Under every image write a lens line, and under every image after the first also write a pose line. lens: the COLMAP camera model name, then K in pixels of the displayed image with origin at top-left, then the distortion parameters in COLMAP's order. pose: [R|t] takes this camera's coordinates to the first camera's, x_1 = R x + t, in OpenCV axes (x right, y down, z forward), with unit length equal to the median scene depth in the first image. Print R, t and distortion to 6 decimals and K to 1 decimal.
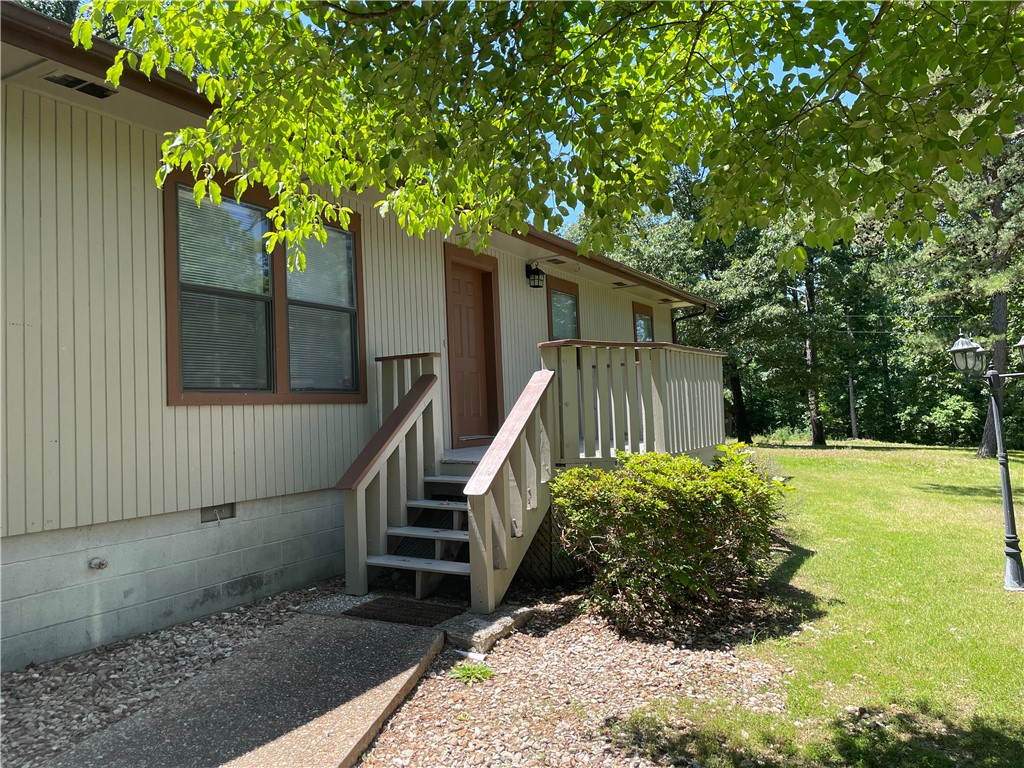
lens RADIAL K [[786.5, 0, 509.2], [0, 786.5, 379.7], [0, 0, 1]] dist [0.069268, -0.078032]
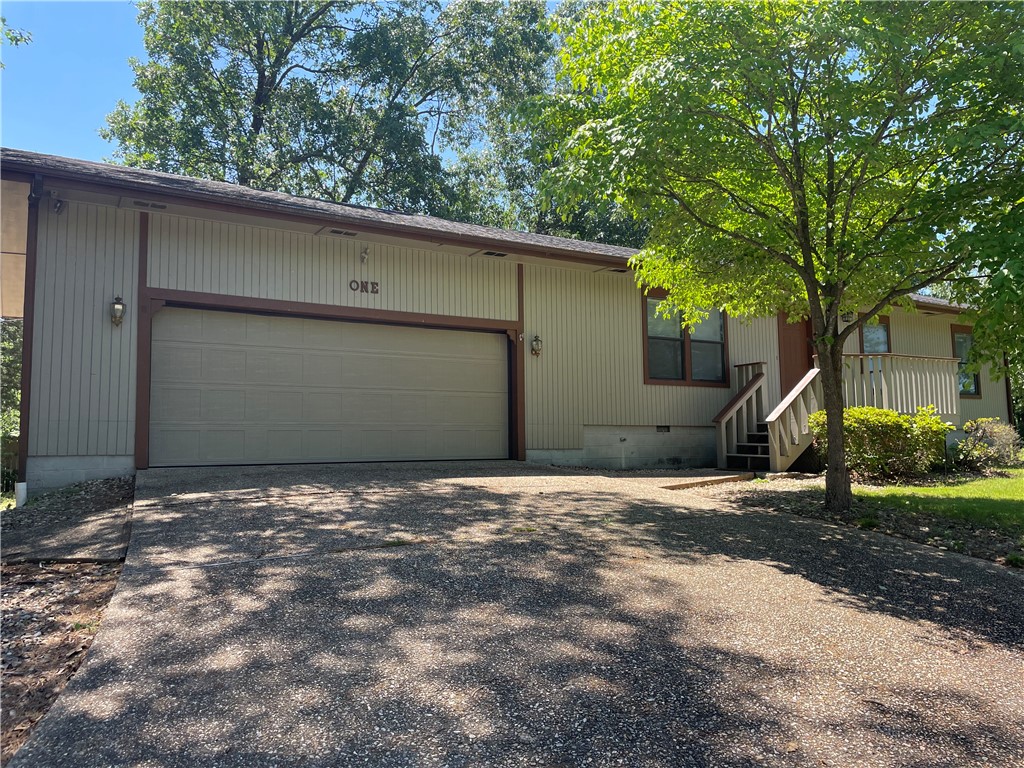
lens RADIAL K [[786.5, 0, 504.4], [0, 786.5, 381.8], [0, 0, 1]] dist [0.069268, -0.078032]
pose [[0.870805, -0.019094, -0.491258, 0.376726], [0.001430, 0.999340, -0.036308, 0.104128], [0.491627, 0.030915, 0.870257, -1.269374]]
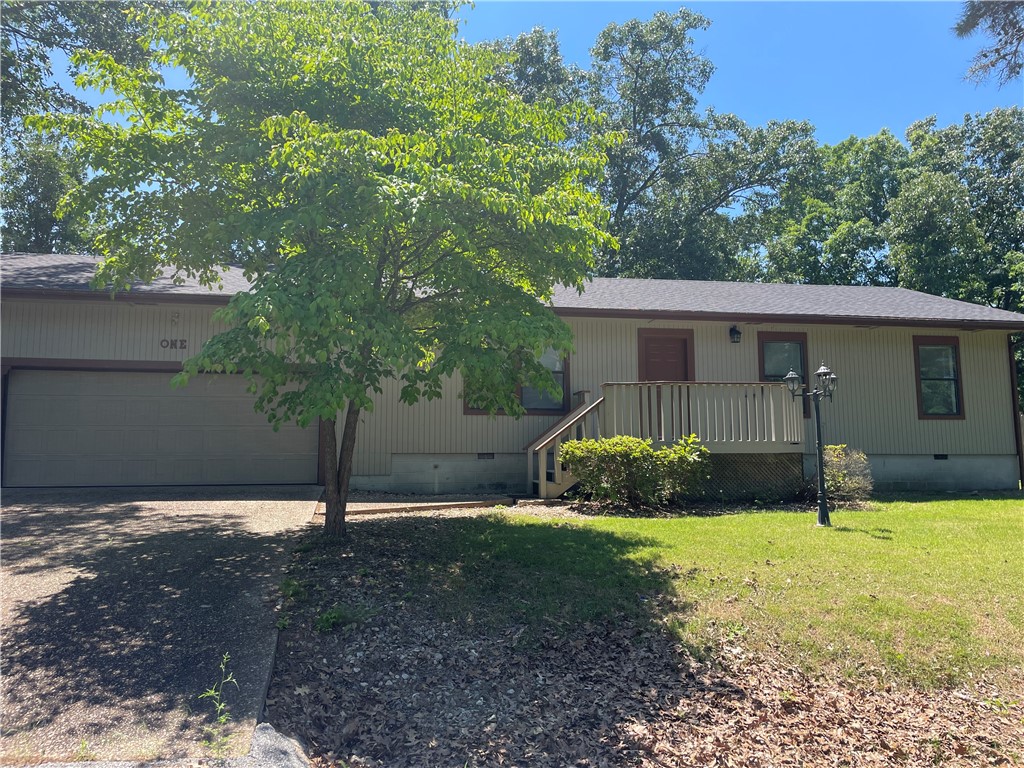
lens RADIAL K [[786.5, 0, 515.3], [0, 786.5, 384.5], [0, 0, 1]] dist [0.069268, -0.078032]
pose [[0.642669, -0.057792, -0.763961, 1.579784], [0.013972, 0.997869, -0.063732, 0.093657], [0.766017, 0.030285, 0.642107, -0.555400]]
